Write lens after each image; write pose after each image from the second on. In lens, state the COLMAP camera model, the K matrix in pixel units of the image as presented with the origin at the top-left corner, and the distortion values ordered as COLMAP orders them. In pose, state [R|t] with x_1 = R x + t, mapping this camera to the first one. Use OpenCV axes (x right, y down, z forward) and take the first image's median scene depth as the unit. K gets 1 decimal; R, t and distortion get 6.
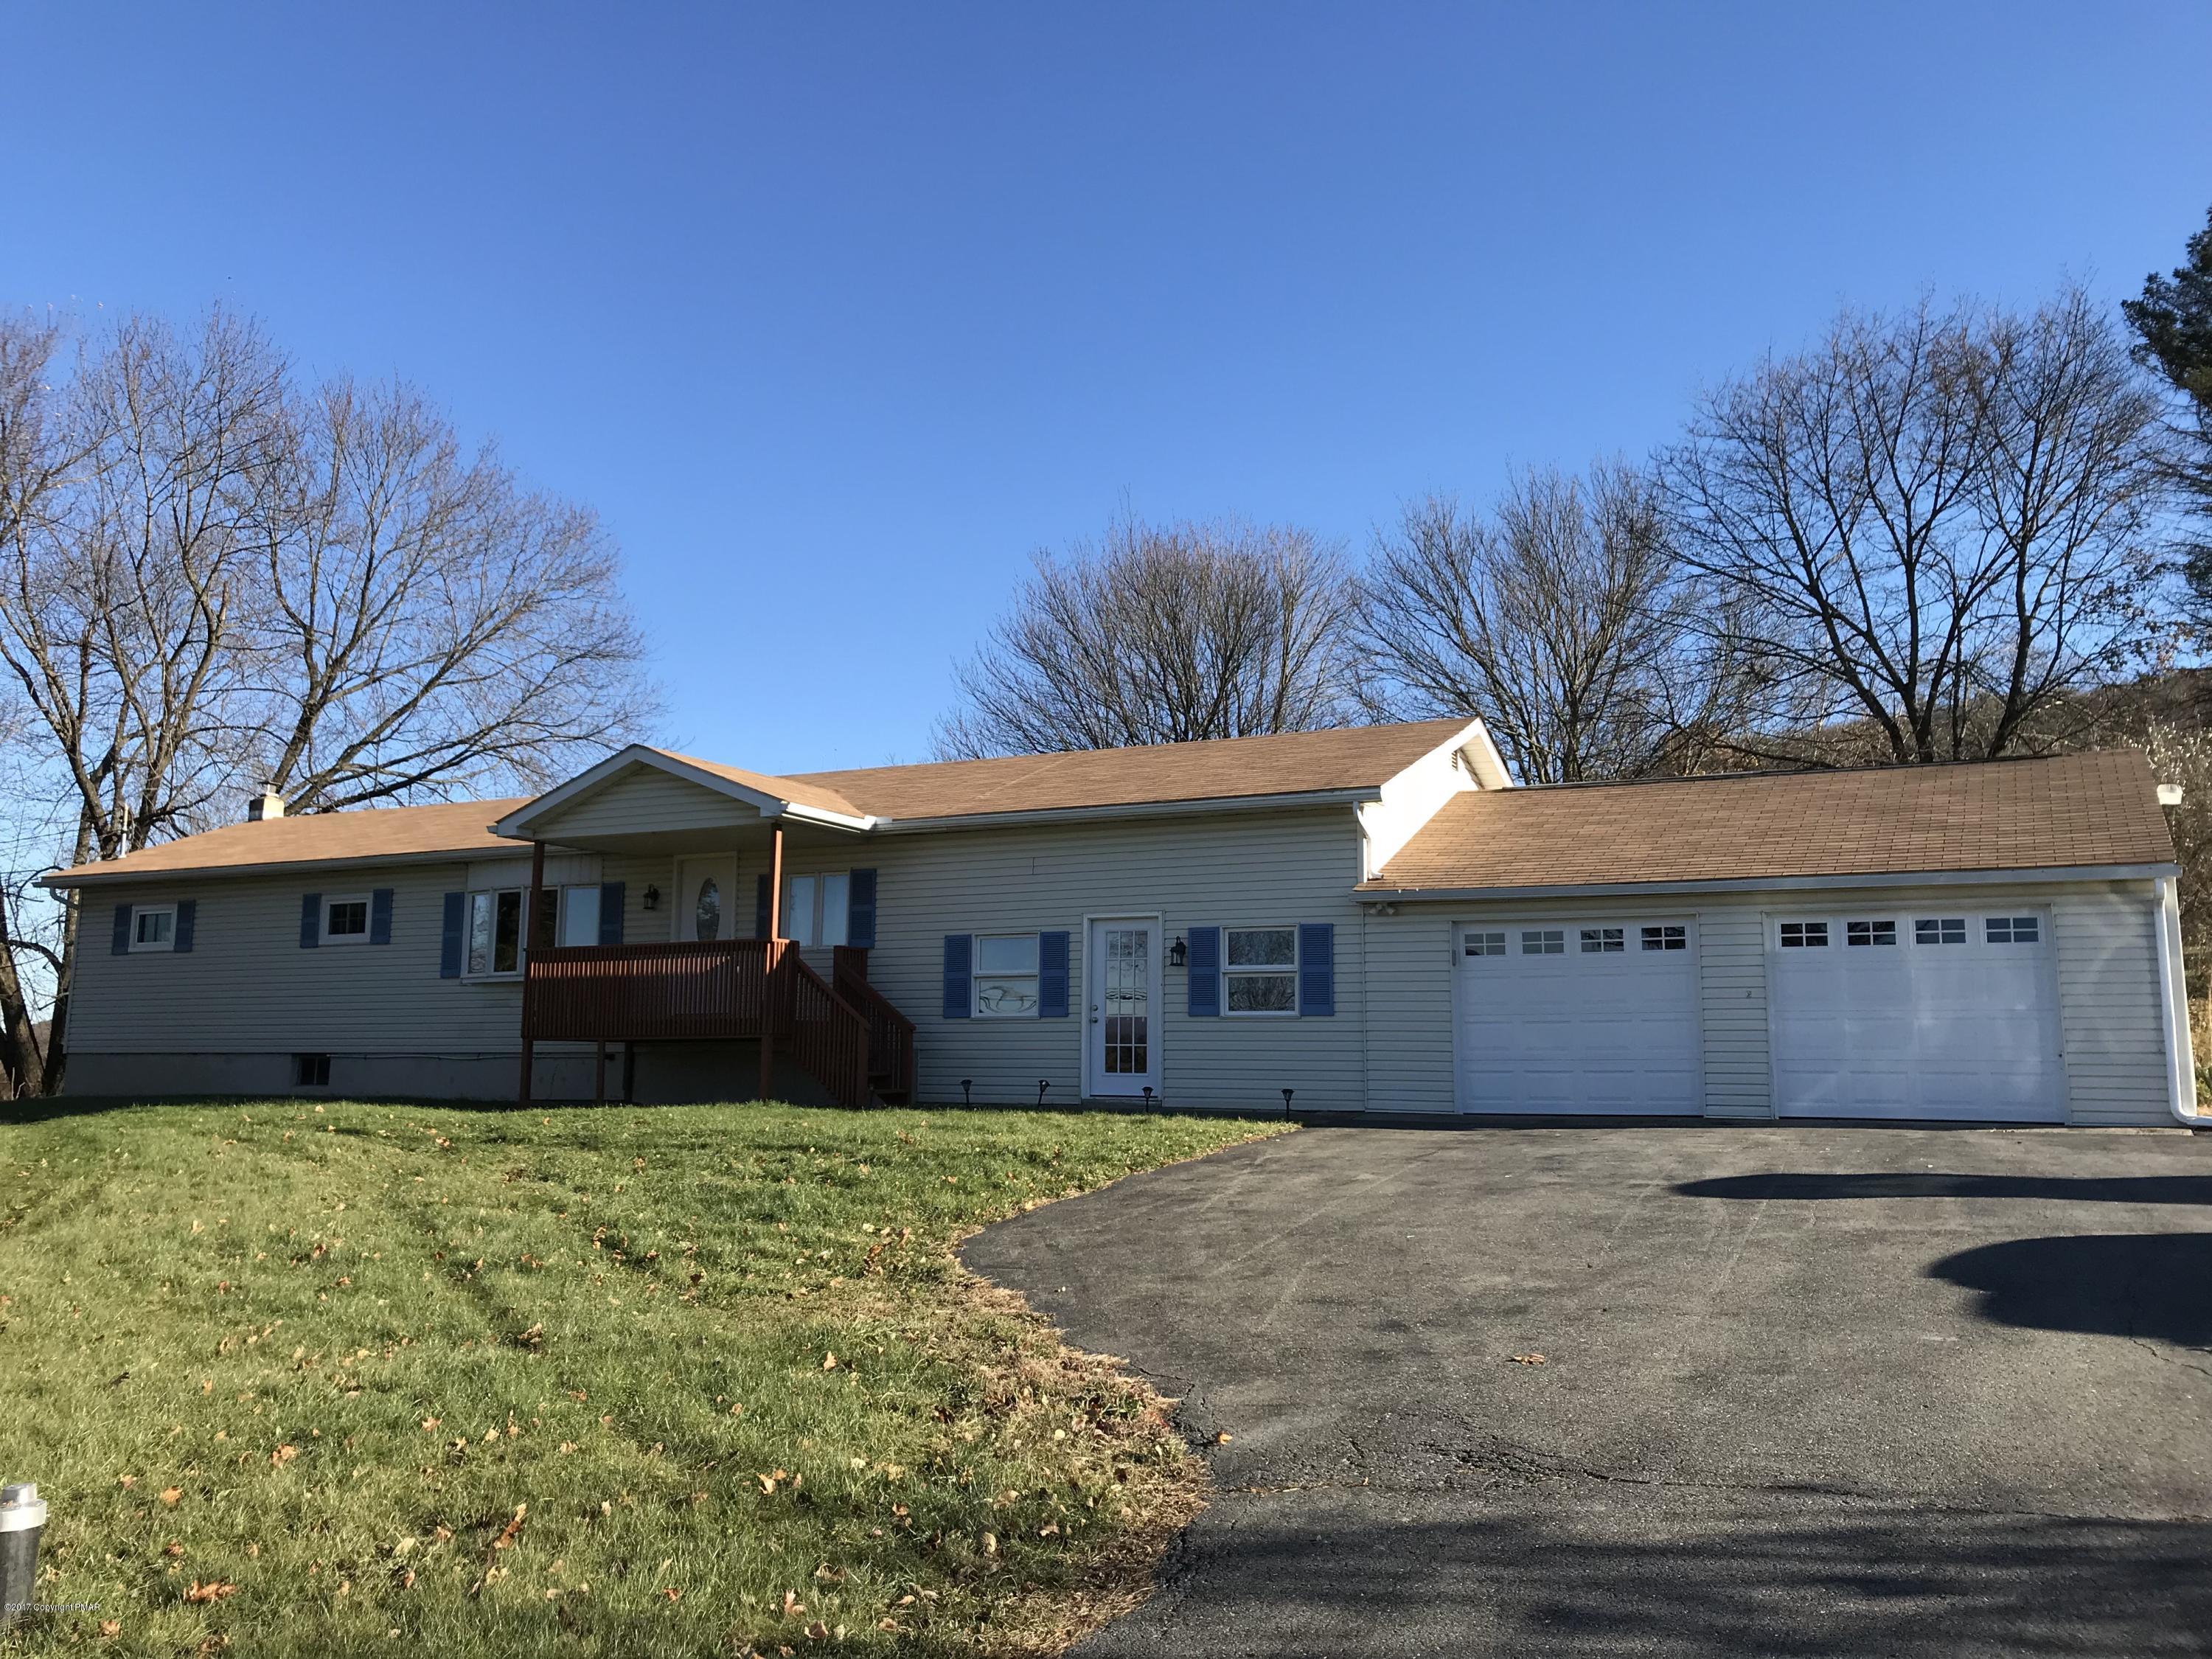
lens RADIAL K [[1802.2, 0, 1106.0], [0, 1802.2, 829.5], [0, 0, 1]] dist [0.082497, -0.137748]
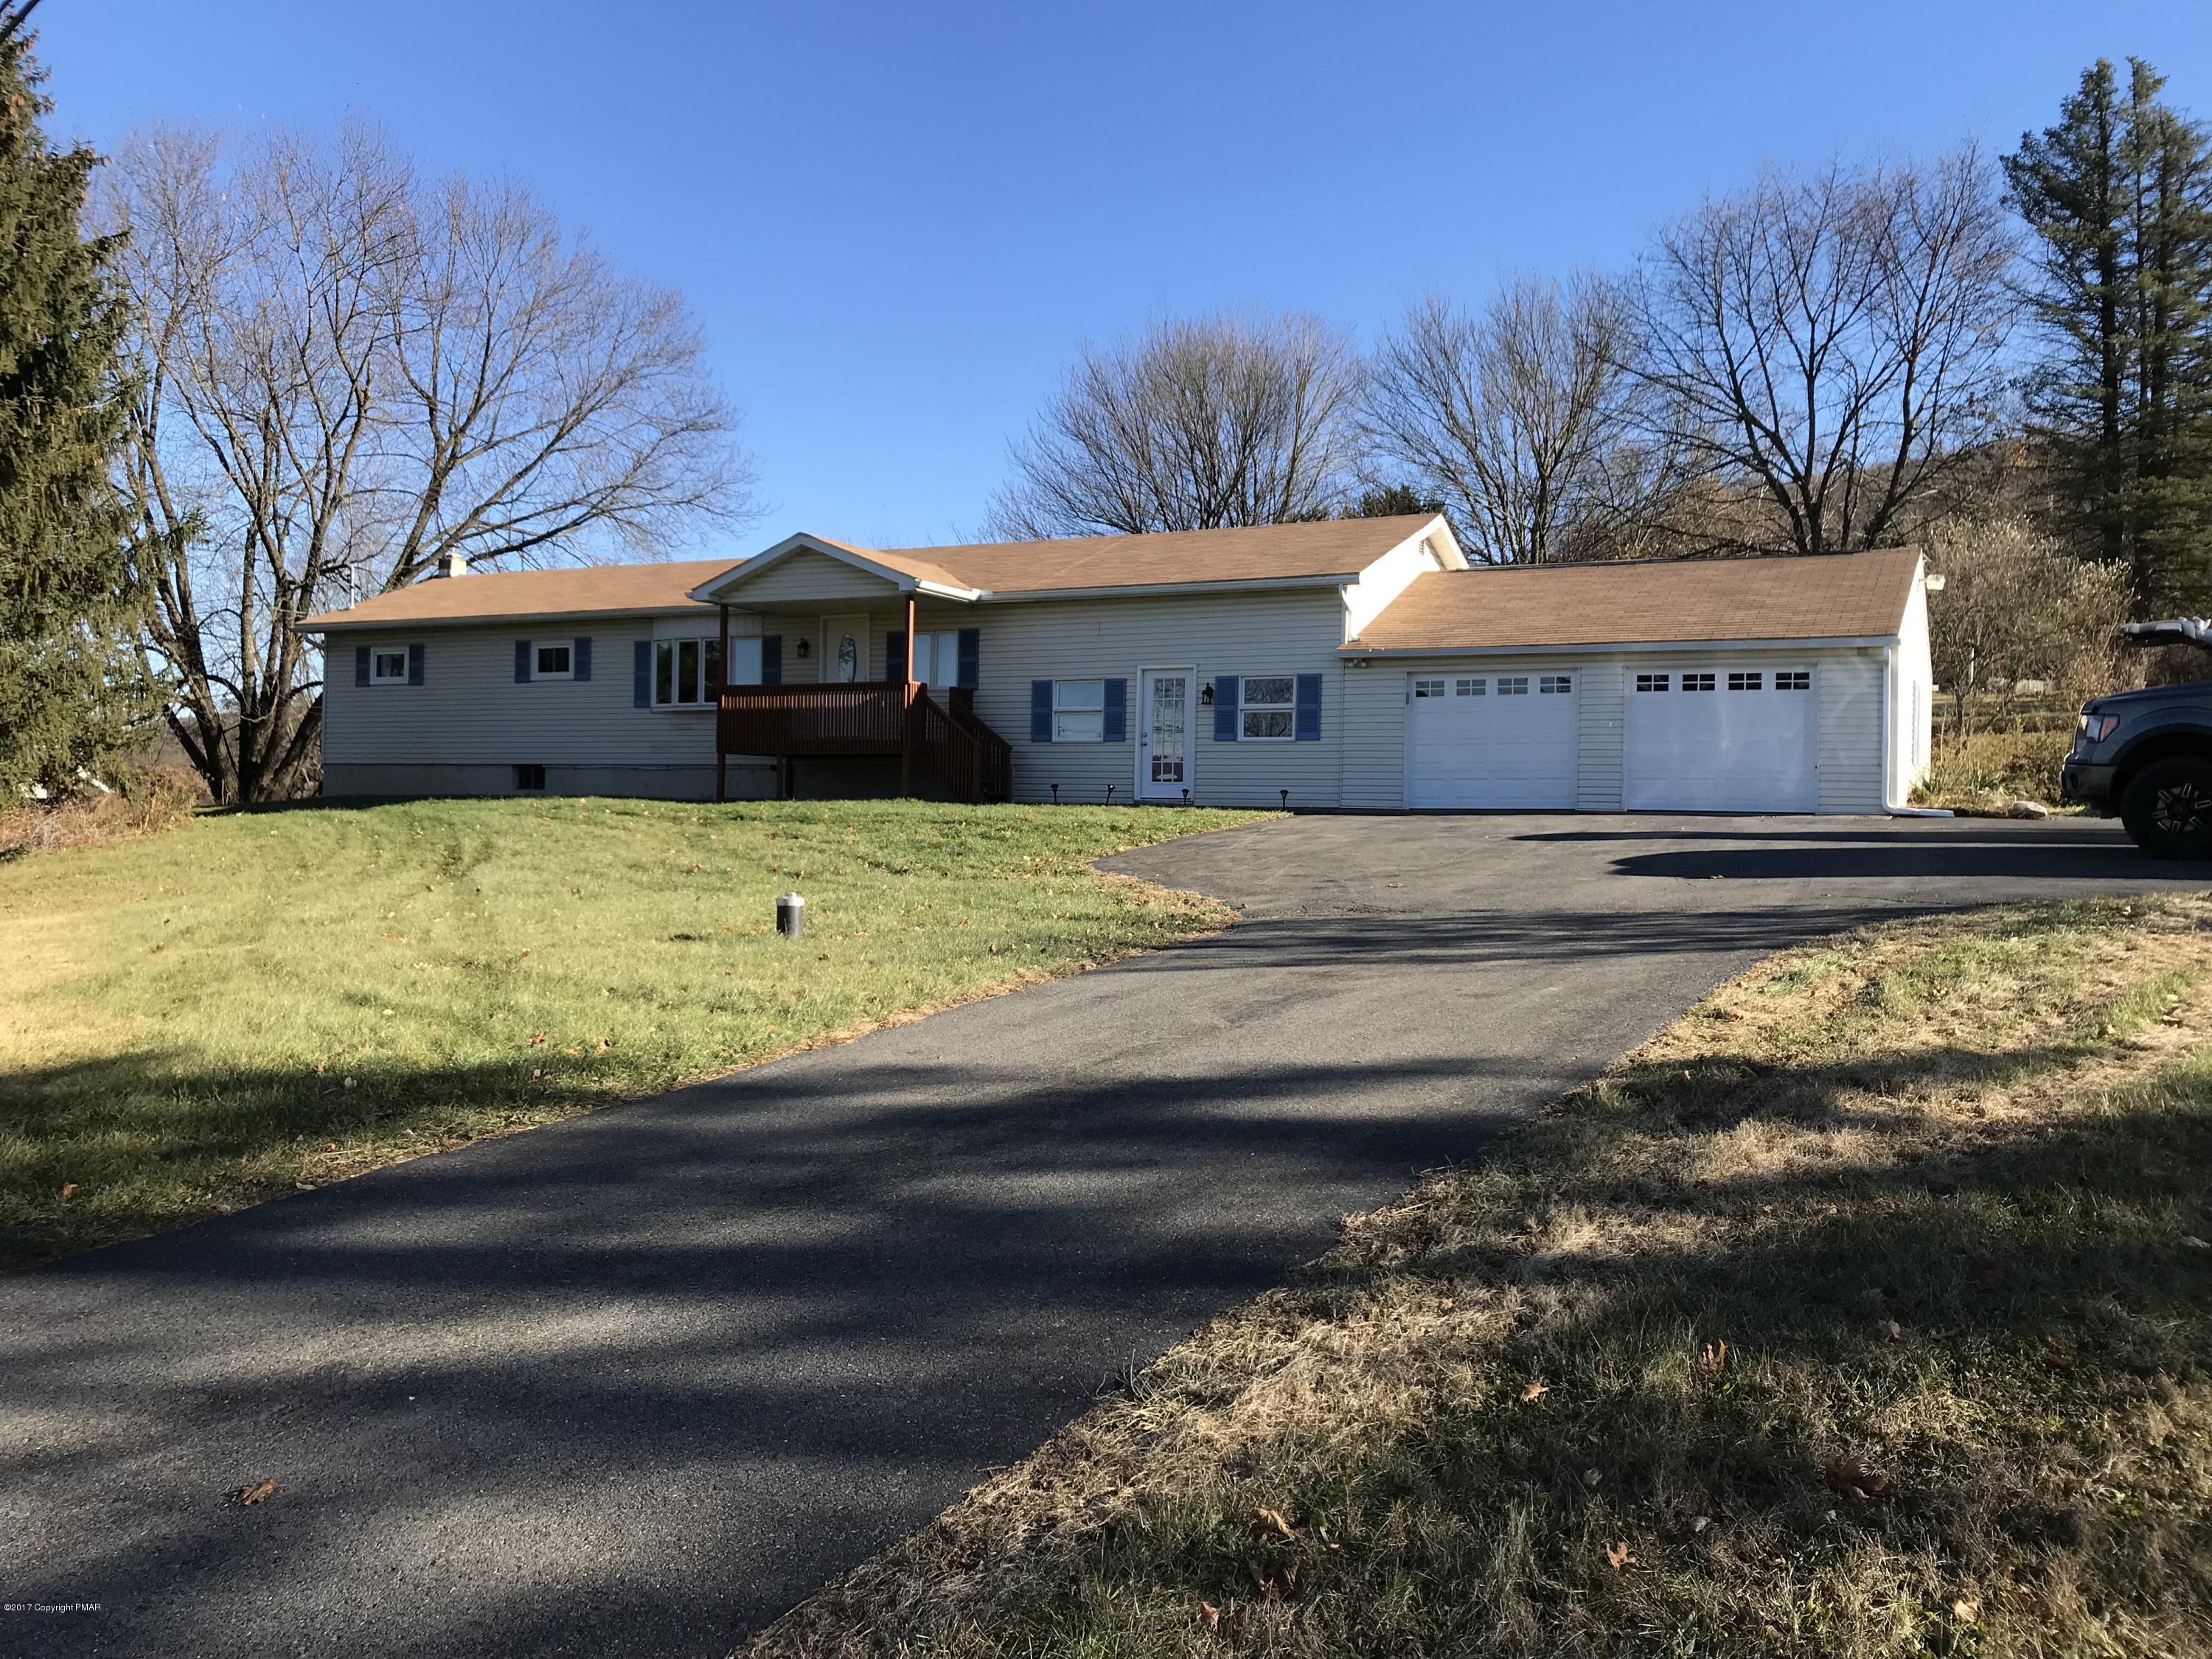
lens RADIAL K [[1772.3, 0, 1070.4], [0, 1772.3, 834.1], [0, 0, 1]] dist [0.170607, -0.571524]
pose [[0.999633, 0.010159, -0.025100, -0.025237], [-0.006370, 0.989165, 0.146669, -0.020617], [0.026318, -0.146456, 0.988867, -0.304186]]
